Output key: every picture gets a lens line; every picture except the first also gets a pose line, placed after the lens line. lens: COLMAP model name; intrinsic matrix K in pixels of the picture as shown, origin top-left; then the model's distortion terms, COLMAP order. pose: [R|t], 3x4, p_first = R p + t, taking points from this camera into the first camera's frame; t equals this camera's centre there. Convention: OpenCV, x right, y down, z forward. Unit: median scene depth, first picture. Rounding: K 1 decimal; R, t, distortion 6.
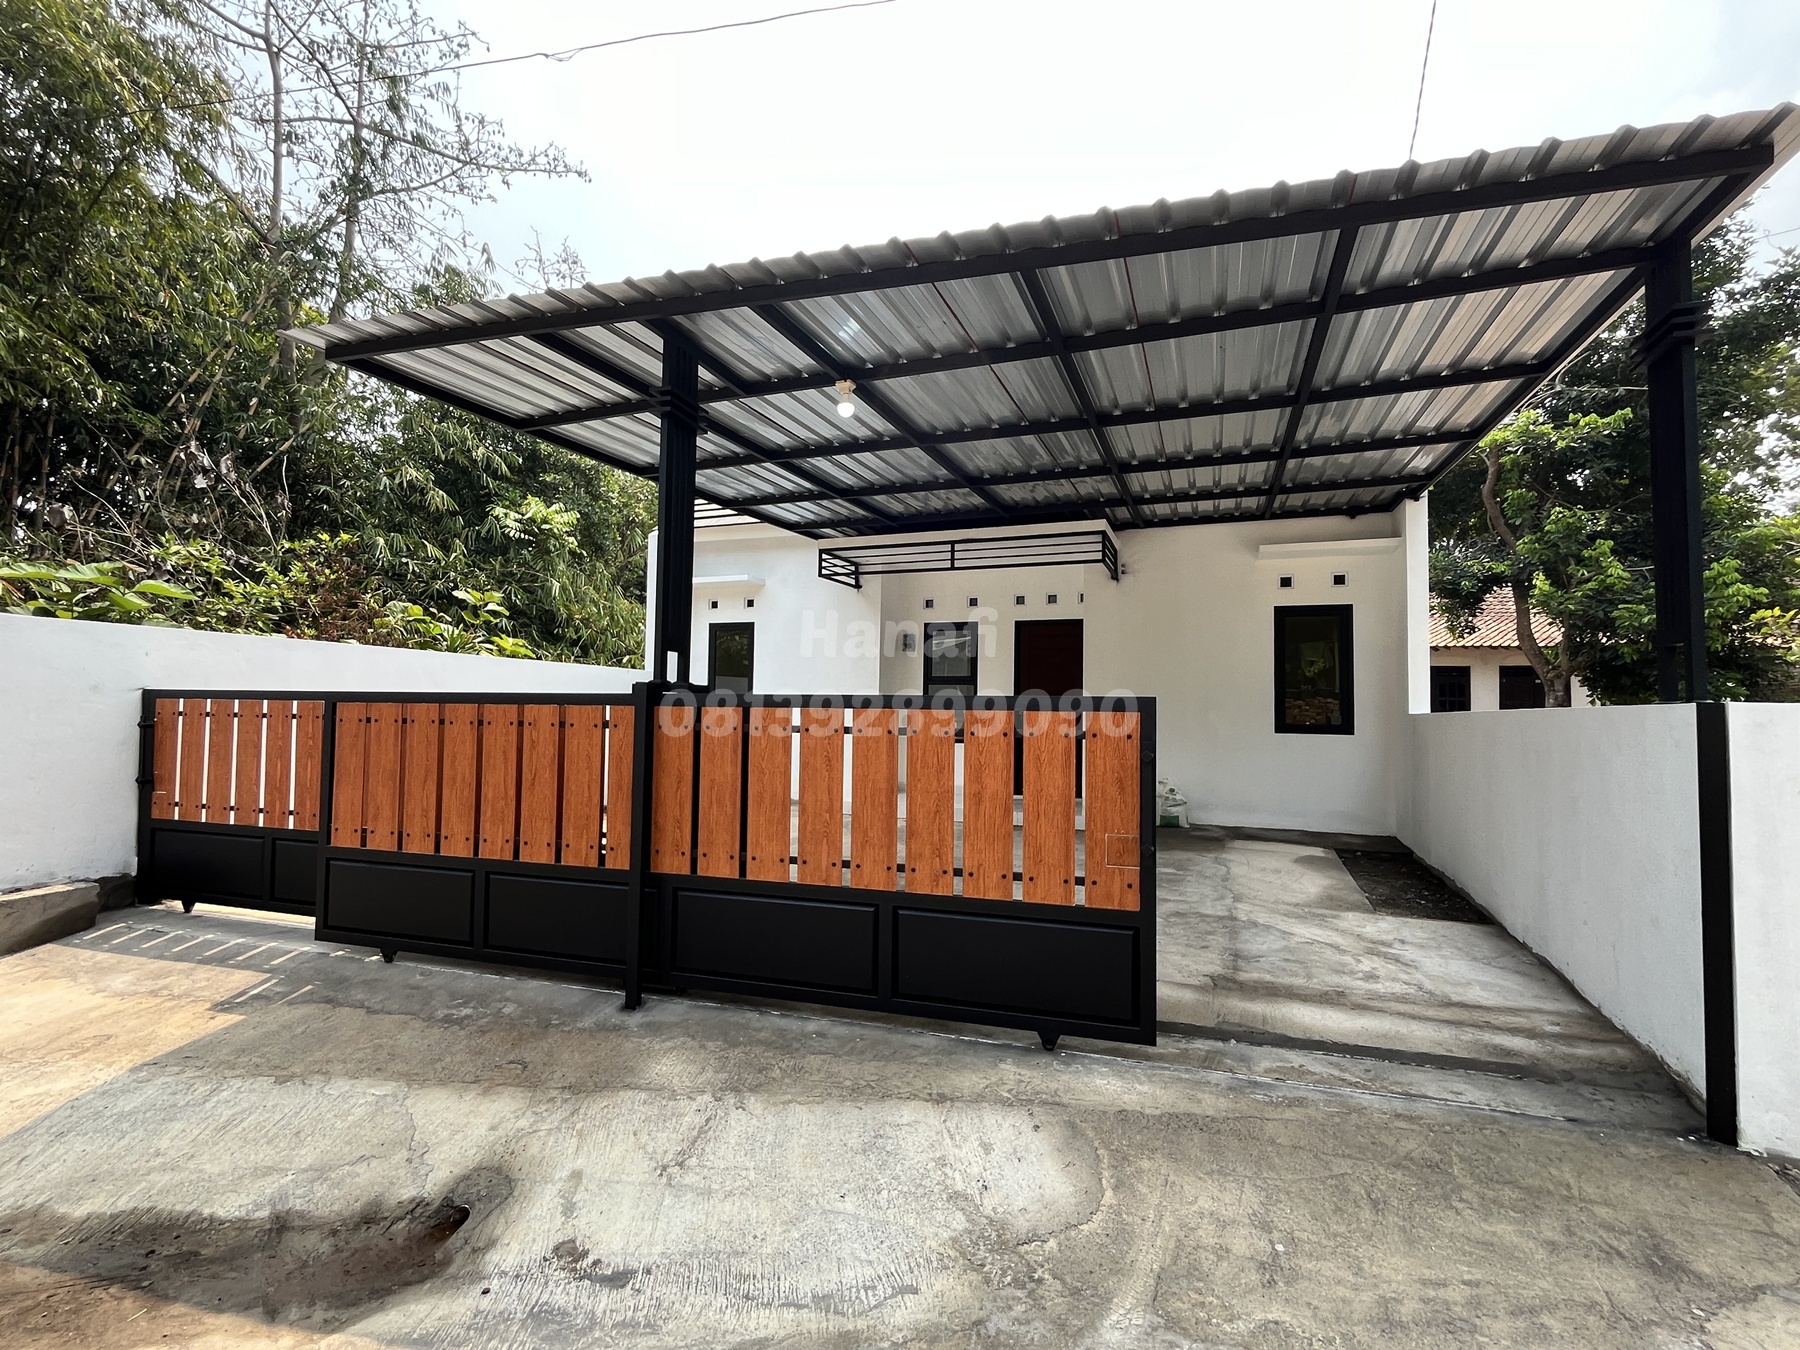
lens RADIAL K [[816.7, 0, 892.8], [0, 816.7, 674.3], [0, 0, 1]] dist [-0.003519, 0.000792]
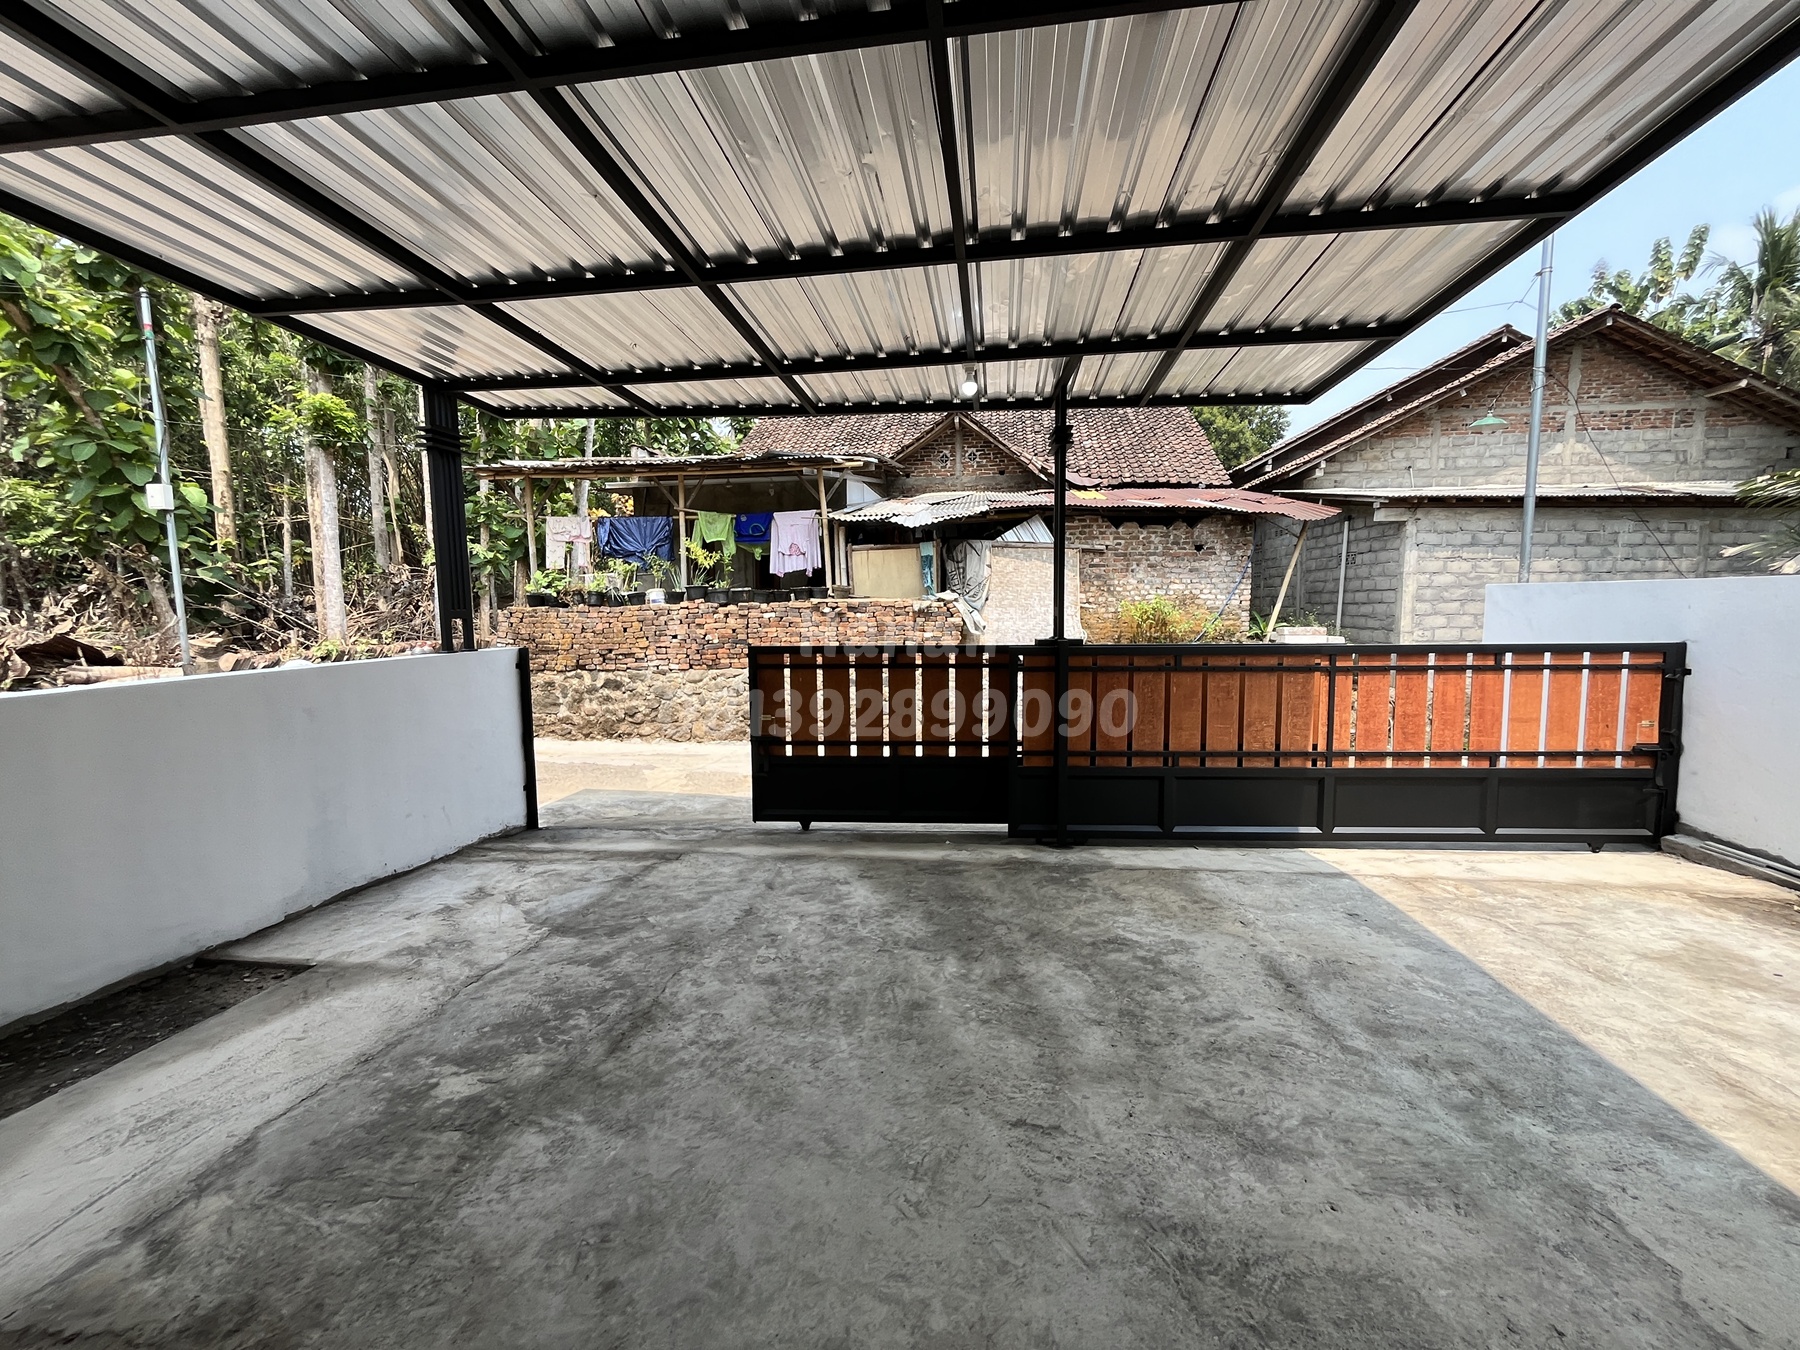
lens RADIAL K [[731.1, 0, 894.1], [0, 731.1, 673.5], [0, 0, 1]] dist [-0.002650, 0.000190]
pose [[-0.973394, 0.017759, -0.228447, 0.316799], [0.006900, 0.998812, 0.048248, 0.014395], [0.229033, 0.045388, -0.972360, 2.247043]]
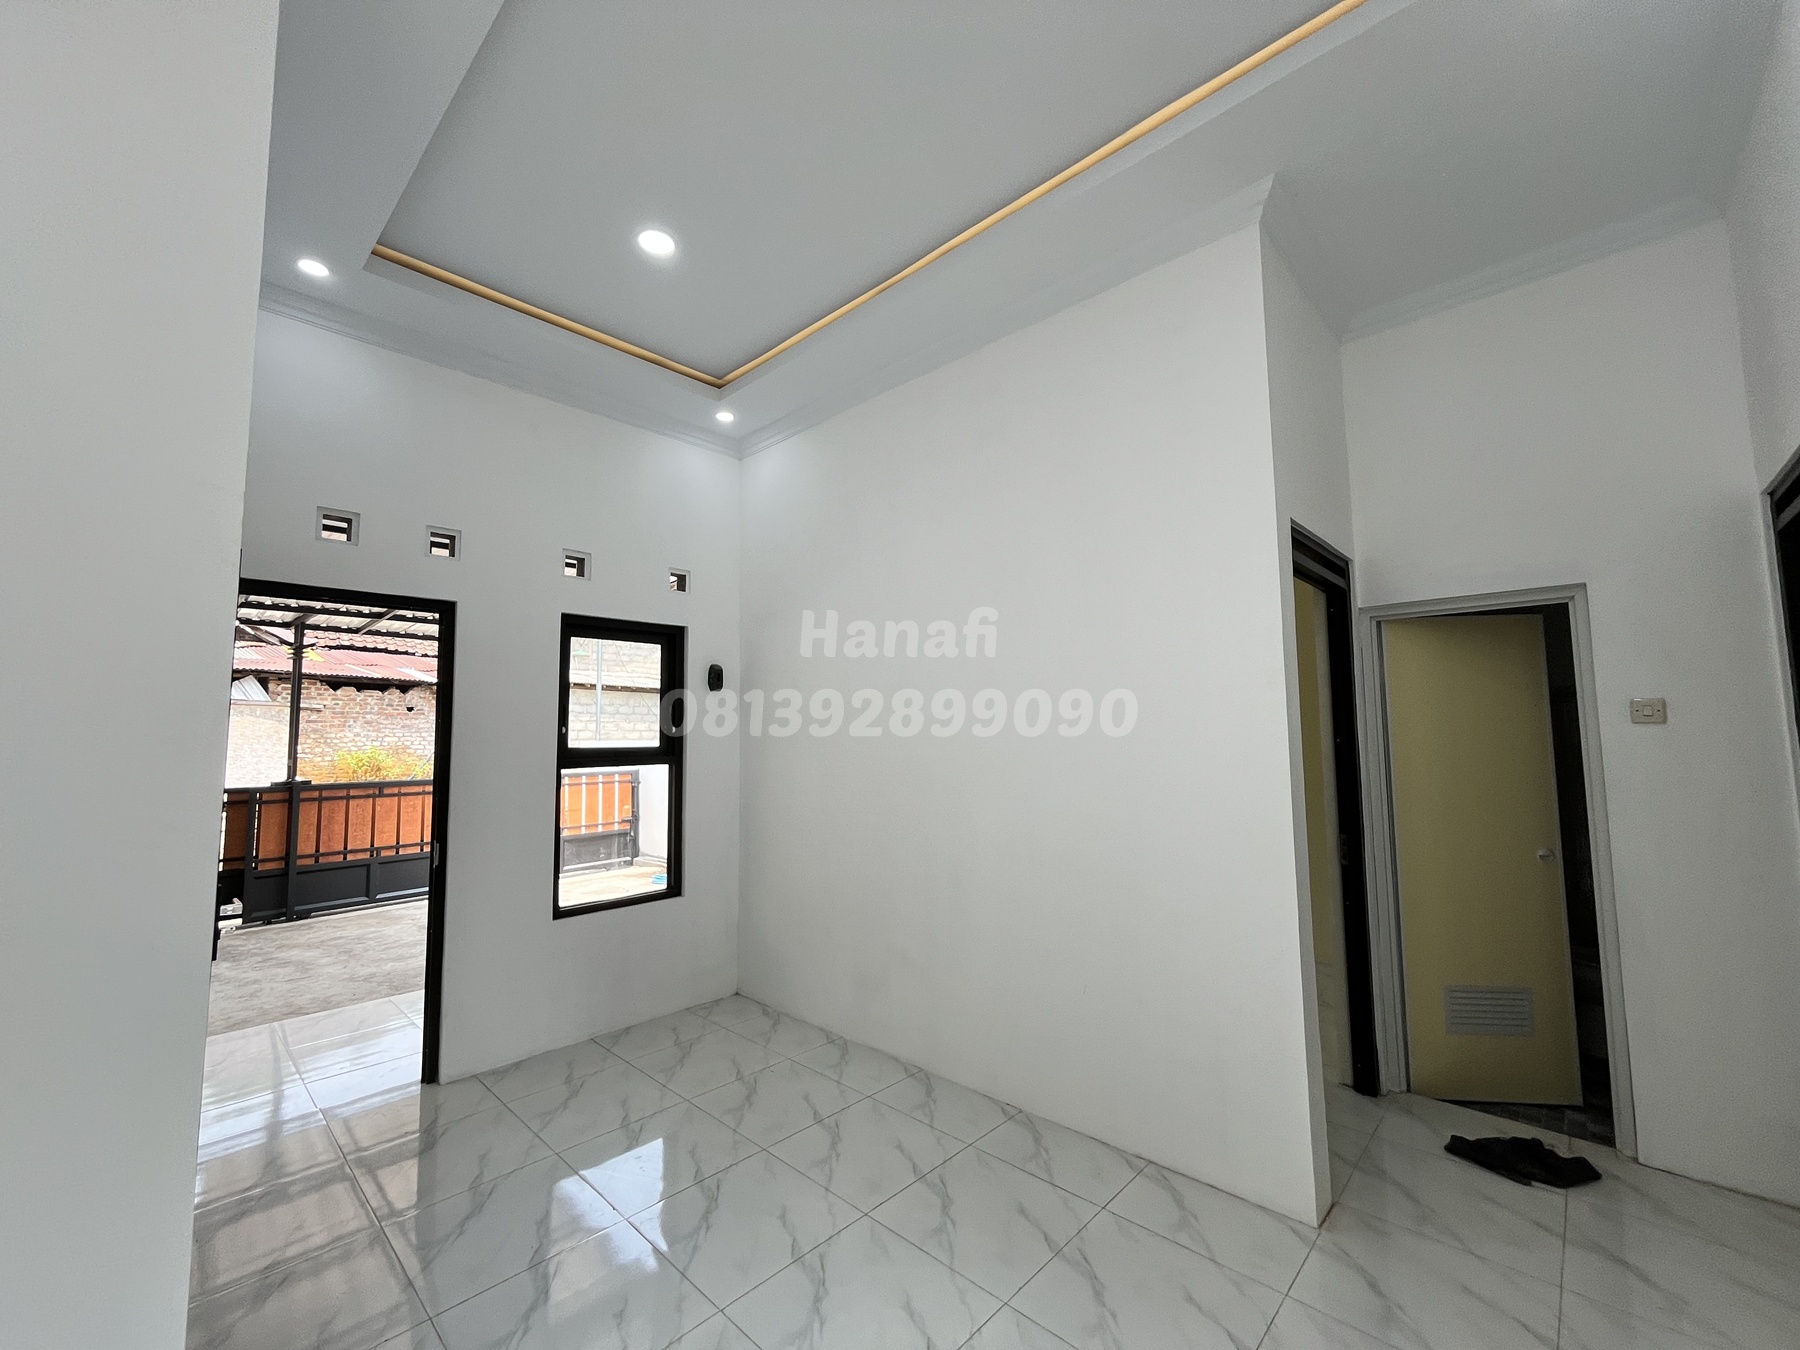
lens RADIAL K [[734.9, 0, 888.1], [0, 734.9, 676.4], [0, 0, 1]] dist [0.000303, 0.000024]
pose [[-0.383349, -0.085616, -0.919627, 0.964400], [0.049457, 0.992363, -0.113004, 0.041594], [0.922278, -0.088802, -0.376187, 3.300677]]
